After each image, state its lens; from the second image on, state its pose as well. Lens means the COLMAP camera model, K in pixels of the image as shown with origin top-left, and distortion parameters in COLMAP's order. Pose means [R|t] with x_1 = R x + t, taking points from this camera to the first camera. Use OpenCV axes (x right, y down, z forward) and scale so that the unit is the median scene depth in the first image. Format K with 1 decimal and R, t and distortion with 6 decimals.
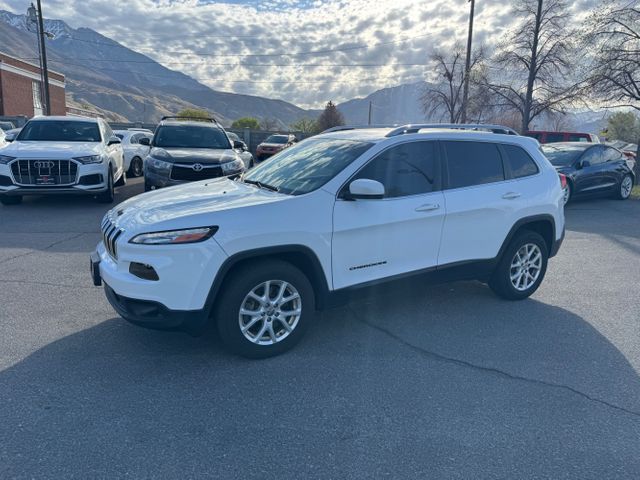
lens RADIAL K [[445.9, 0, 321.4], [0, 445.9, 244.3], [0, 0, 1]] dist [0.015260, -0.026609]
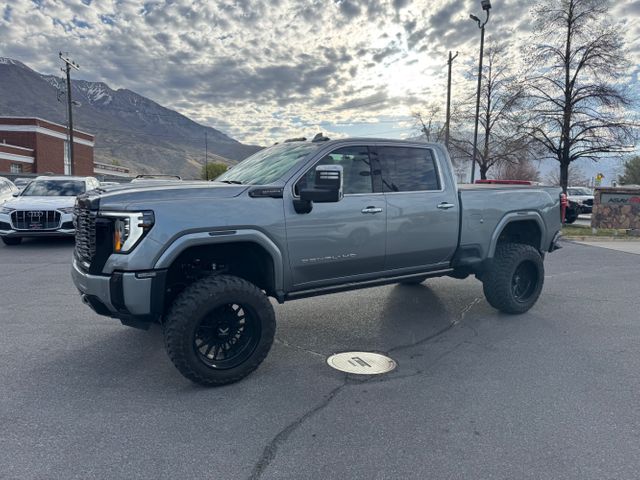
lens RADIAL K [[445.9, 0, 321.4], [0, 445.9, 243.2], [0, 0, 1]] dist [0.015260, -0.026609]
pose [[0.998415, -0.008393, -0.055647, 0.115521], [0.002353, 0.994177, -0.107729, 0.020118], [0.056227, 0.107428, 0.992622, -0.098990]]
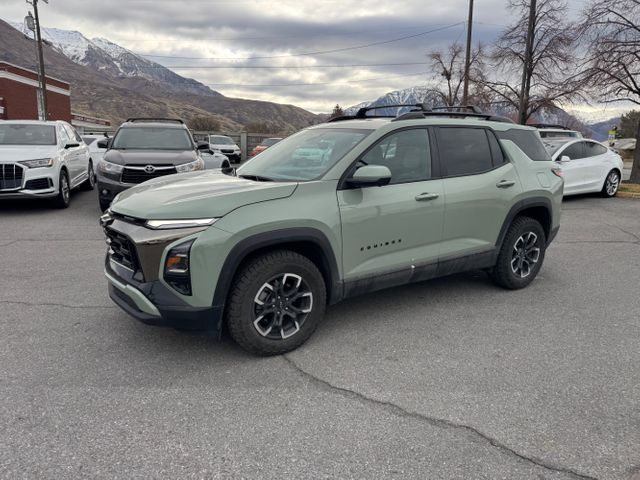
lens RADIAL K [[445.9, 0, 319.4], [0, 445.9, 240.4], [0, 0, 1]] dist [0.015260, -0.026609]
pose [[0.999471, -0.009521, -0.031105, 0.044907], [0.009008, 0.999822, -0.016583, -0.000974], [0.031257, 0.016294, 0.999379, 0.027090]]
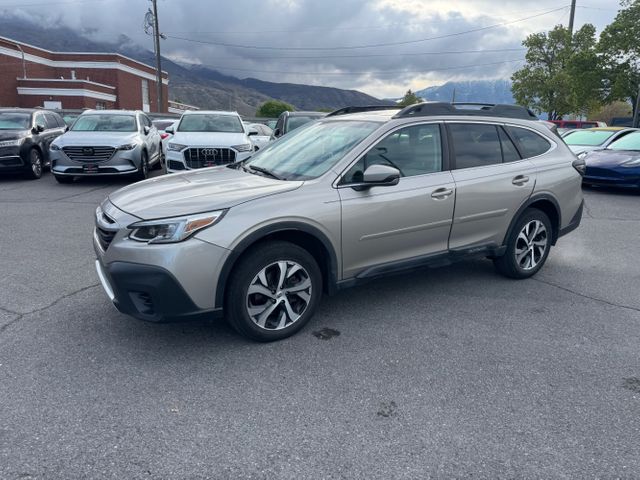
lens RADIAL K [[445.9, 0, 323.5], [0, 445.9, 237.8], [0, 0, 1]] dist [0.015260, -0.026609]
pose [[0.987937, 0.024409, -0.152919, -0.055331], [-0.023485, 0.999693, 0.007843, 0.012088], [0.153063, -0.004157, 0.988208, -0.043283]]
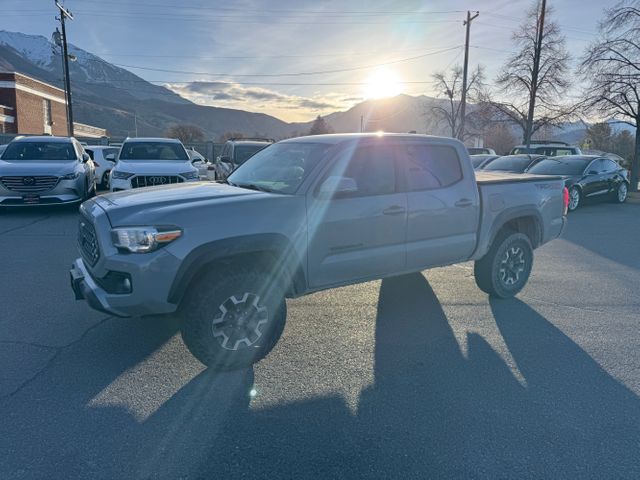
lens RADIAL K [[445.9, 0, 317.6], [0, 445.9, 239.5], [0, 0, 1]] dist [0.015260, -0.026609]
pose [[0.999502, -0.015863, 0.027295, -0.091832], [0.016837, 0.999216, -0.035835, 0.011806], [-0.026705, 0.036276, 0.998985, -0.076271]]
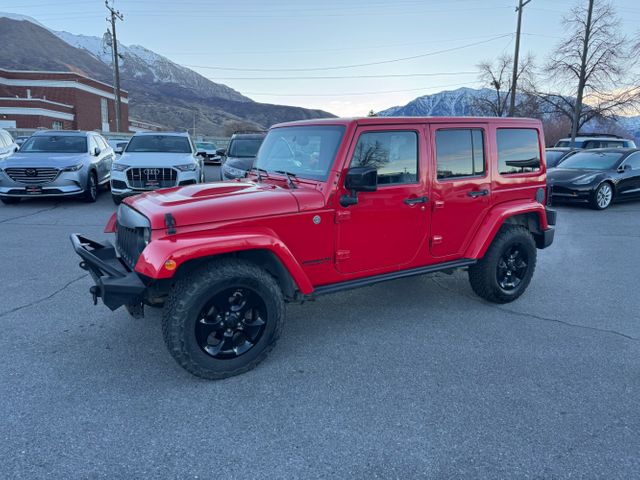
lens RADIAL K [[445.9, 0, 317.7], [0, 445.9, 240.0], [0, 0, 1]] dist [0.015260, -0.026609]
pose [[0.995498, 0.006866, -0.094537, -0.027582], [-0.009500, 0.999578, -0.027449, 0.012392], [0.094309, 0.028224, 0.995143, -0.056211]]
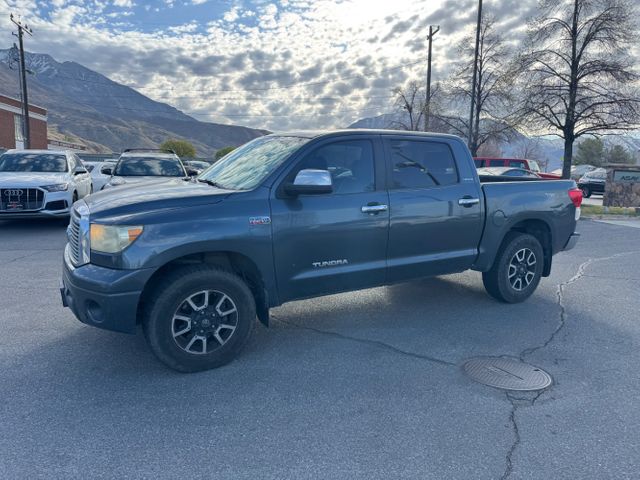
lens RADIAL K [[445.9, 0, 318.6], [0, 445.9, 241.3], [0, 0, 1]] dist [0.015260, -0.026609]
pose [[0.999512, -0.016245, 0.026696, 0.046992], [0.017986, 0.997636, -0.066321, 0.013277], [-0.025556, 0.066768, 0.997441, -0.055542]]
